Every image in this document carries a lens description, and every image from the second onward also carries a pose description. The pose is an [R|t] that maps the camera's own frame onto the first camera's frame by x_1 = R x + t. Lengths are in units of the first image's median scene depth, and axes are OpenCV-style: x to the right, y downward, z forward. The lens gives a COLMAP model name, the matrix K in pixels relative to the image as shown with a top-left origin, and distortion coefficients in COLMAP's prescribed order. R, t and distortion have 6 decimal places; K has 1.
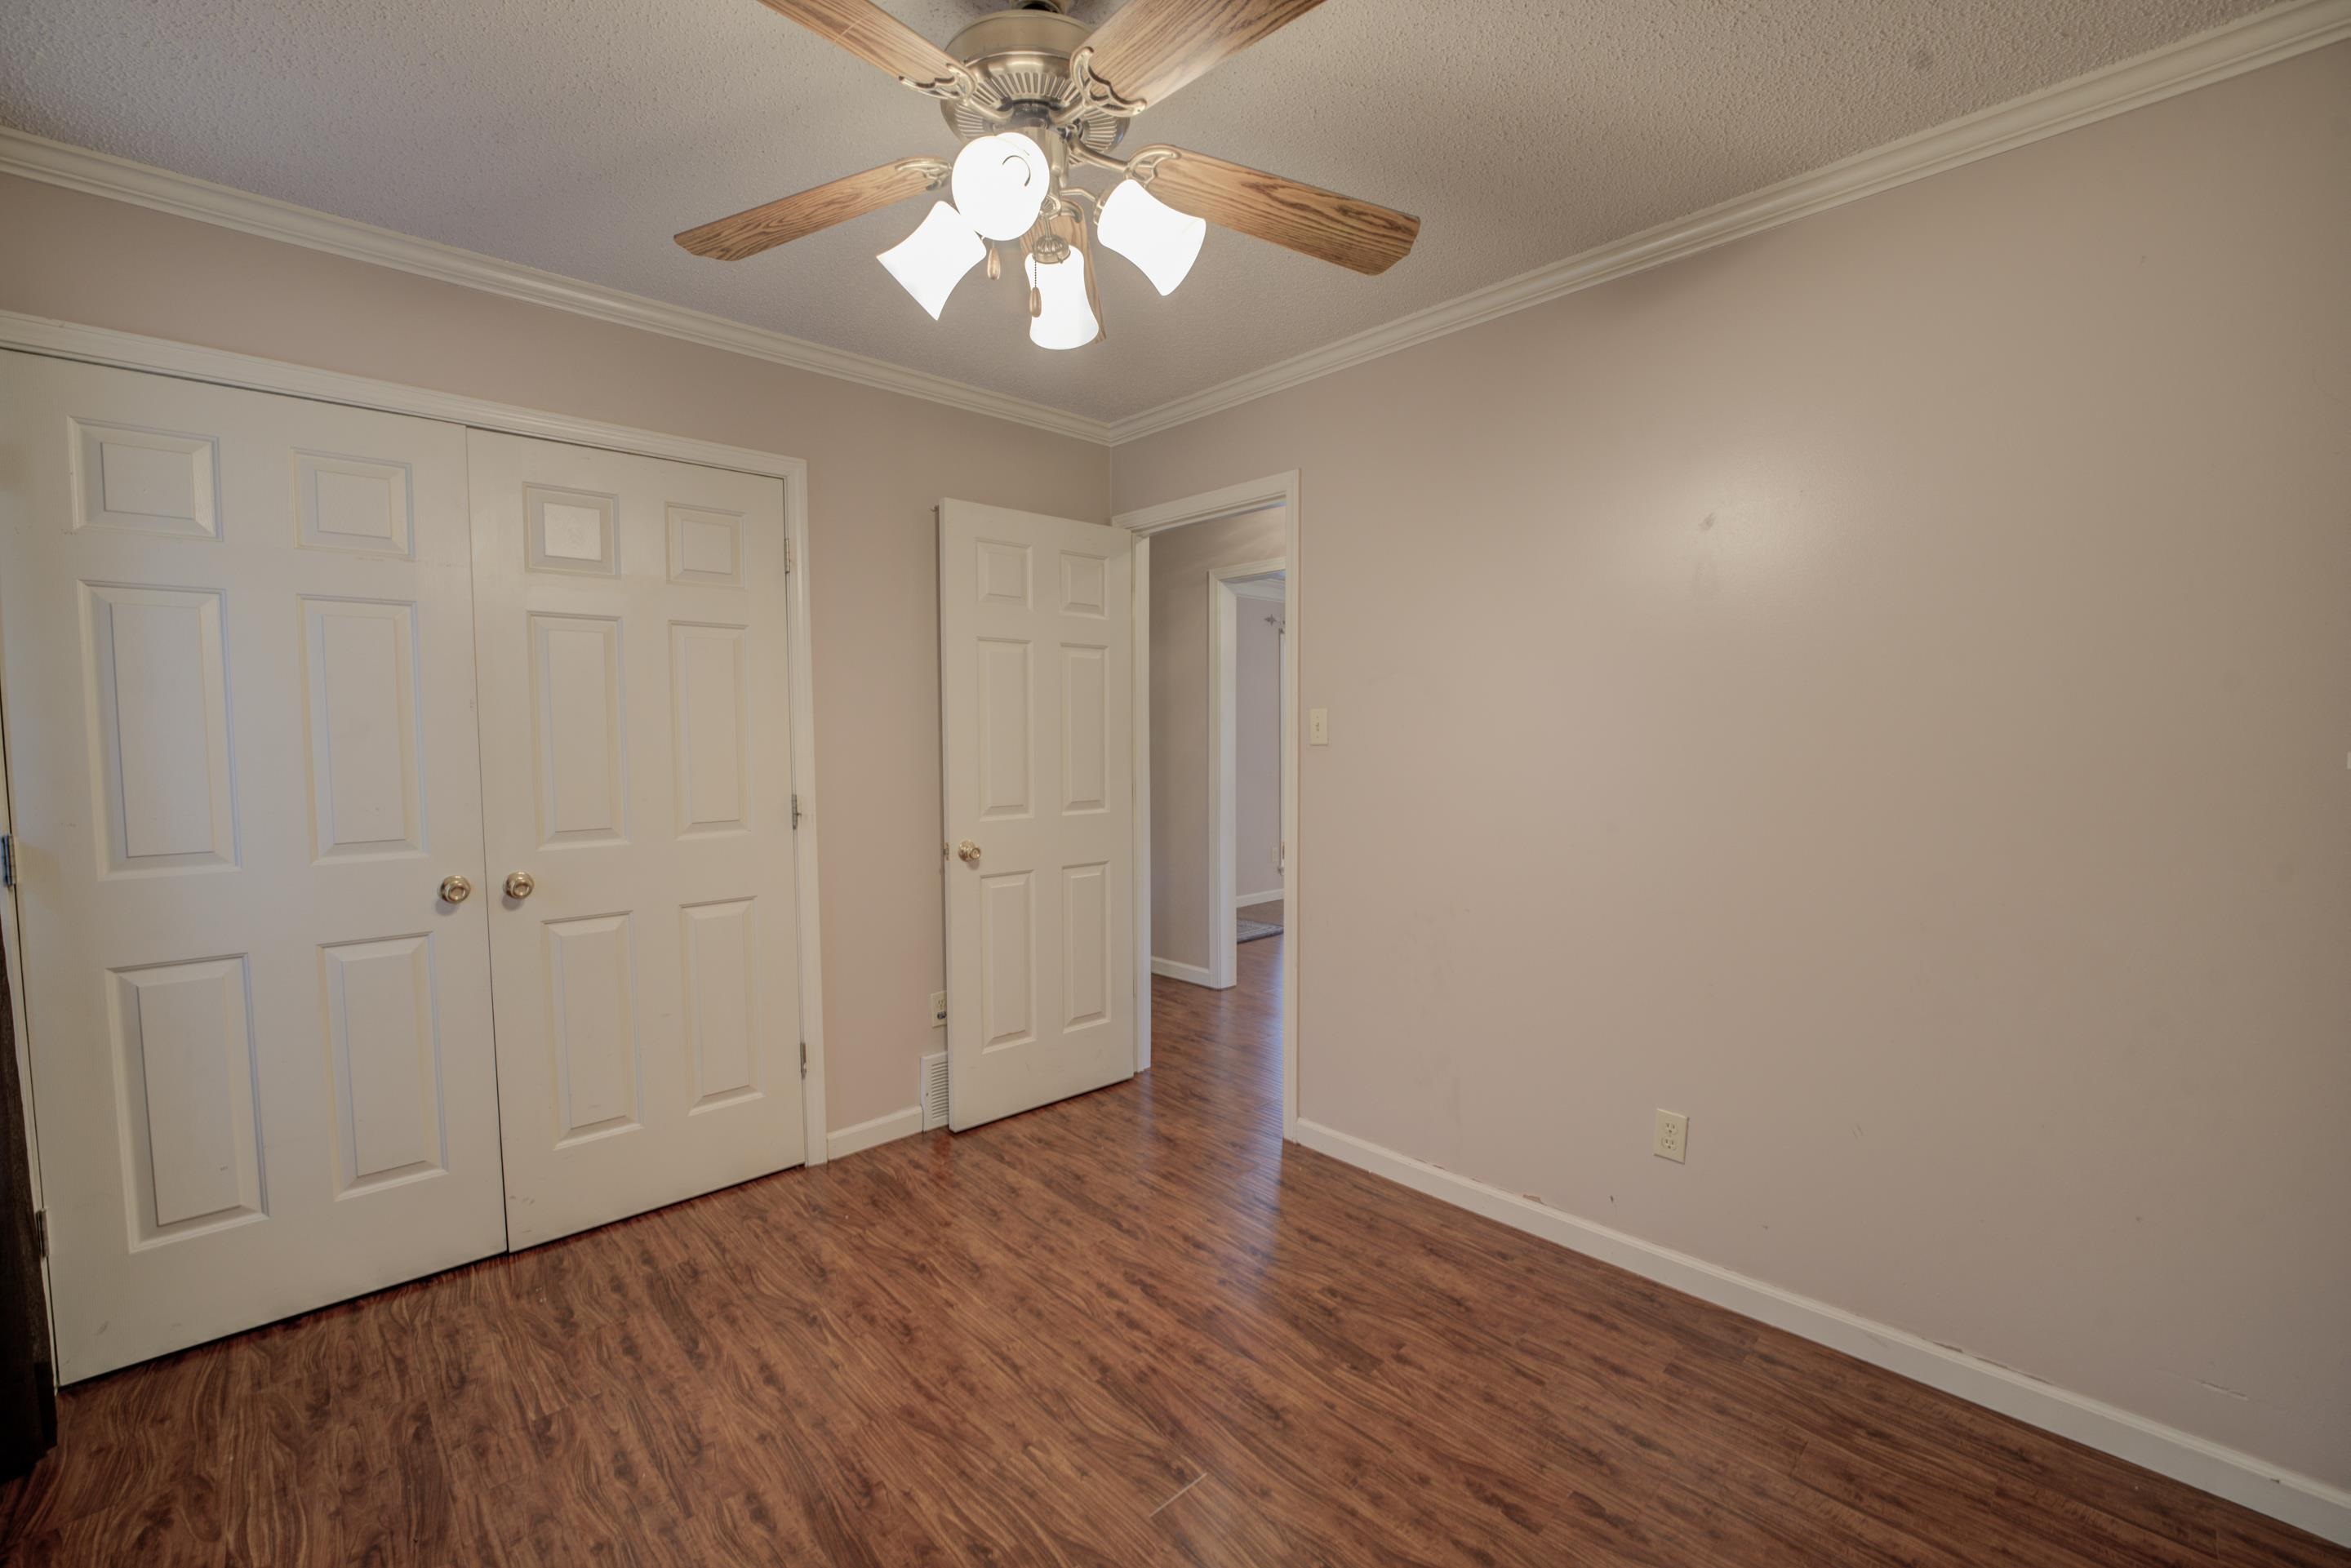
lens RADIAL K [[954.1, 0, 1173.5], [0, 954.1, 787.2], [0, 0, 1]] dist [-0.031284, 0.004236]
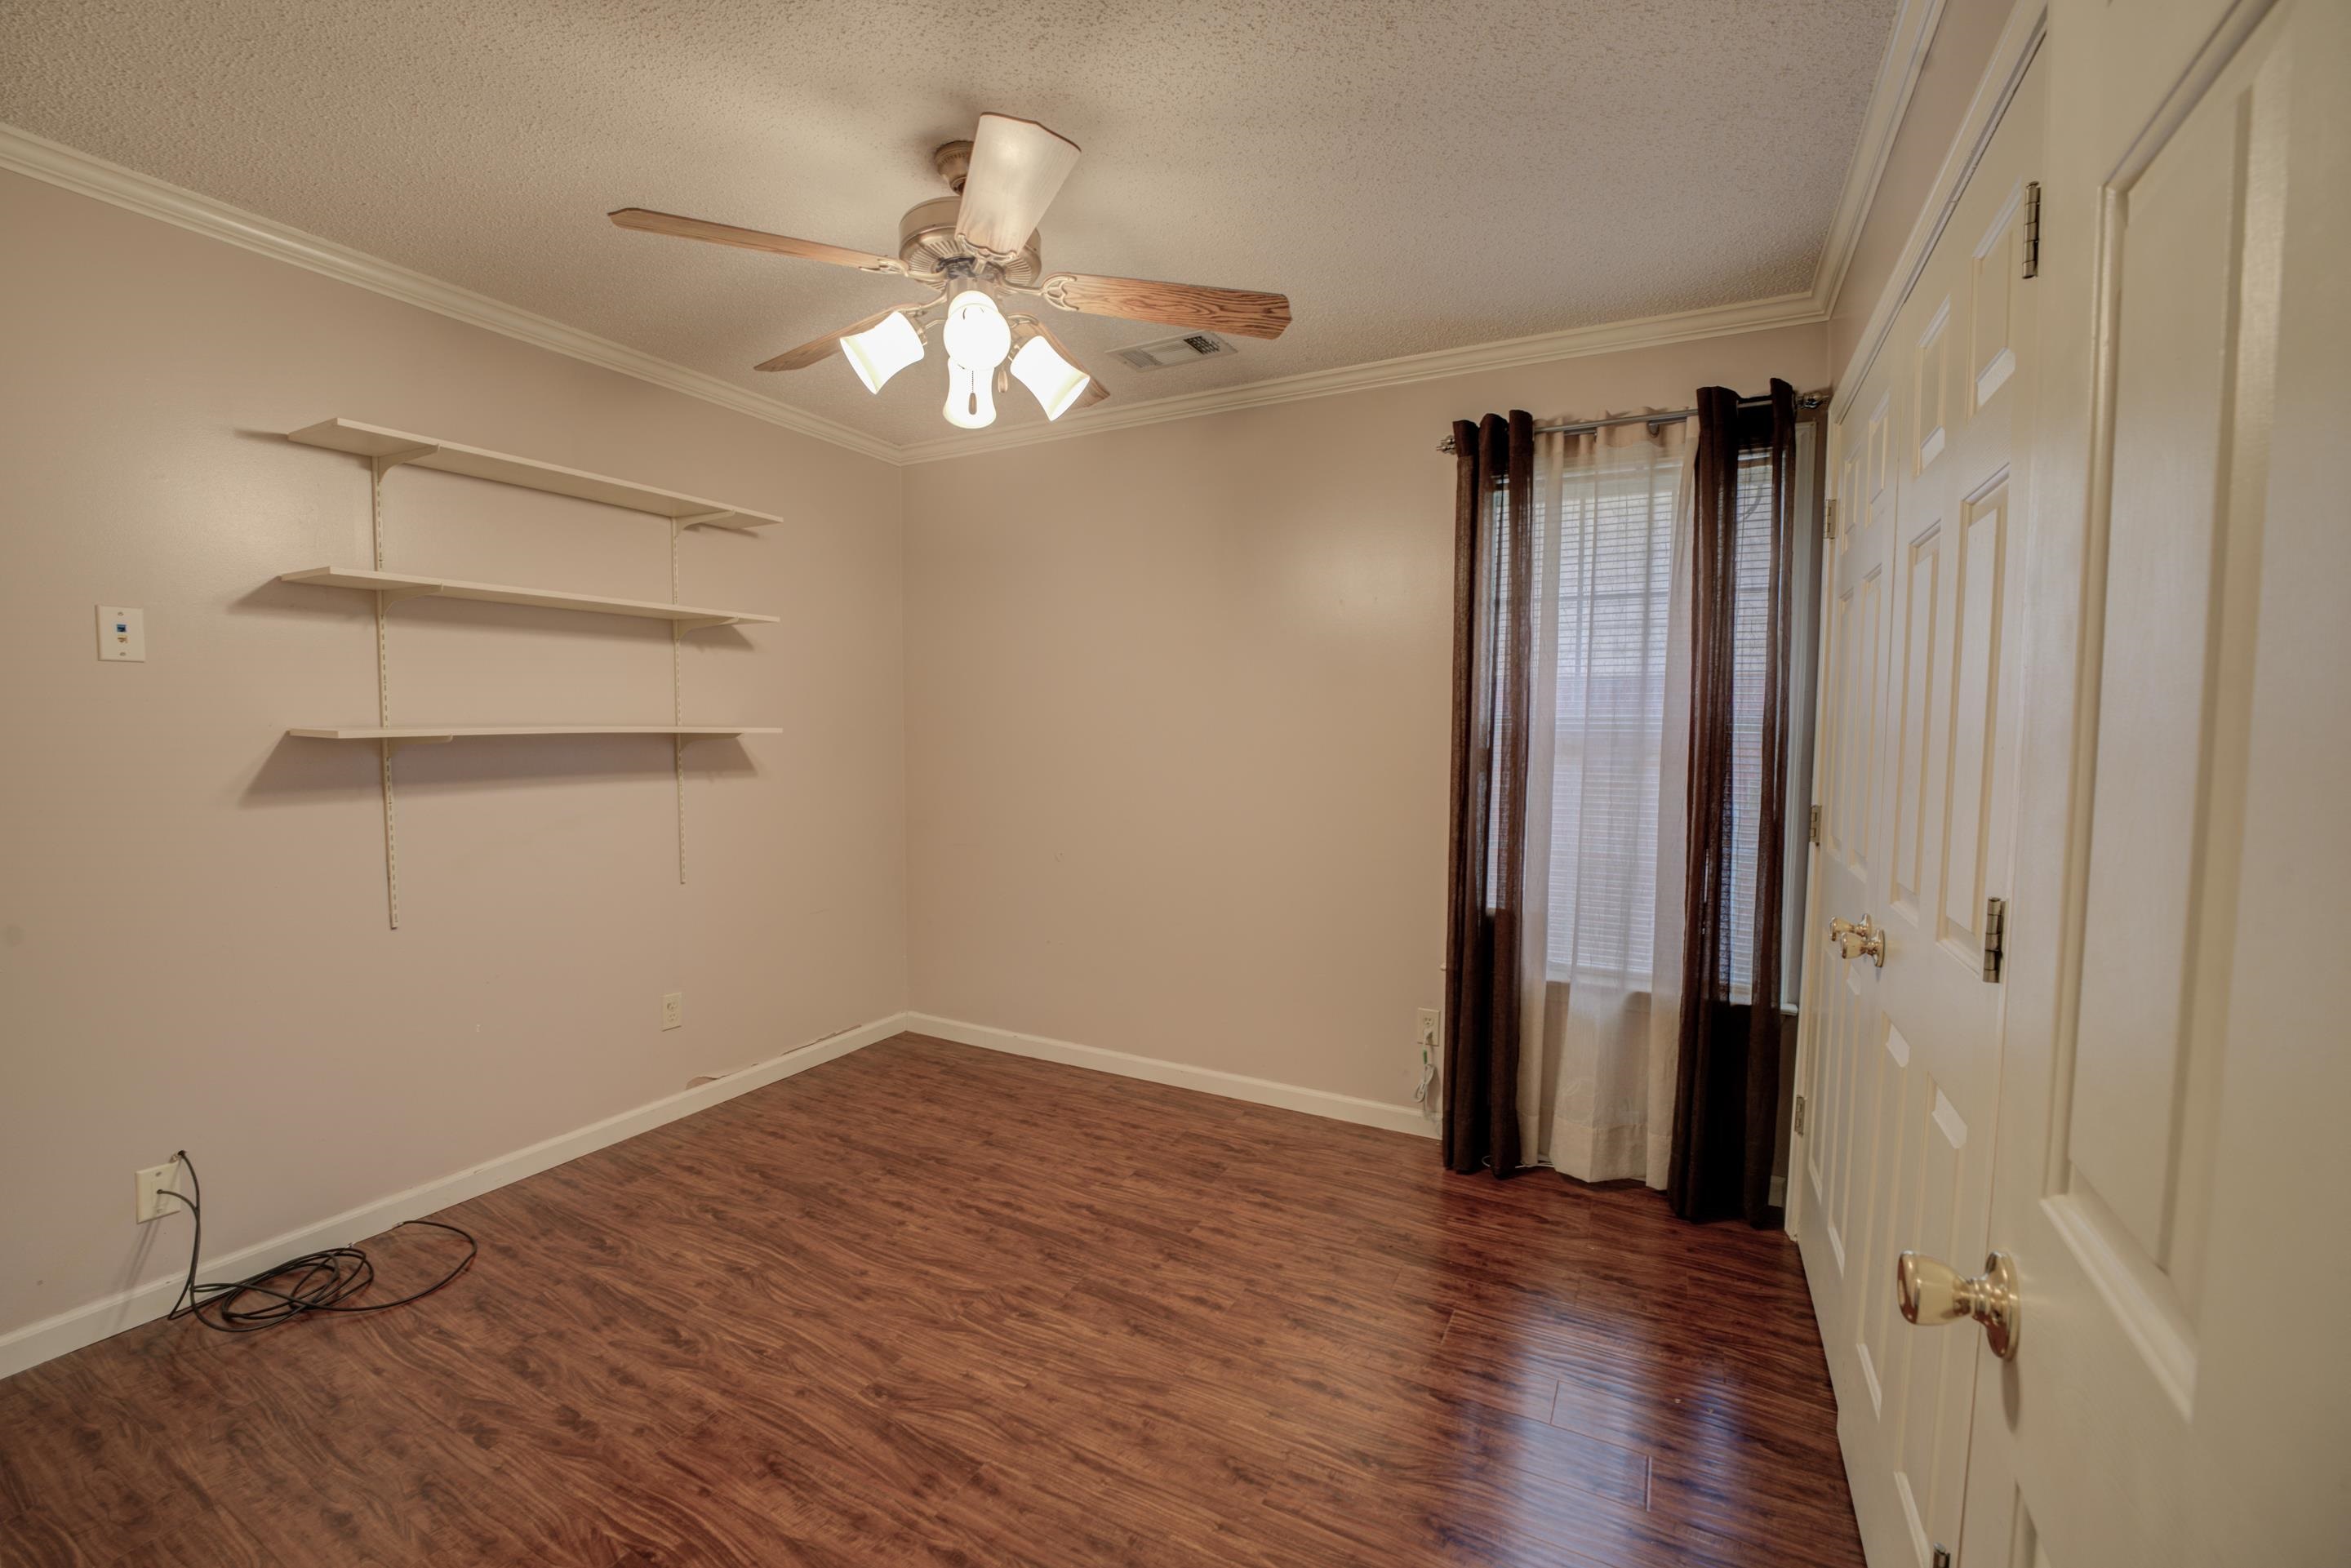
lens RADIAL K [[954.1, 0, 1174.1], [0, 954.1, 787.4], [0, 0, 1]] dist [-0.031284, 0.004236]
pose [[-0.945658, 0.017601, -0.324685, 0.023212], [-0.021992, 0.992785, 0.117871, -0.109322], [0.324417, 0.118607, -0.938449, 1.909659]]
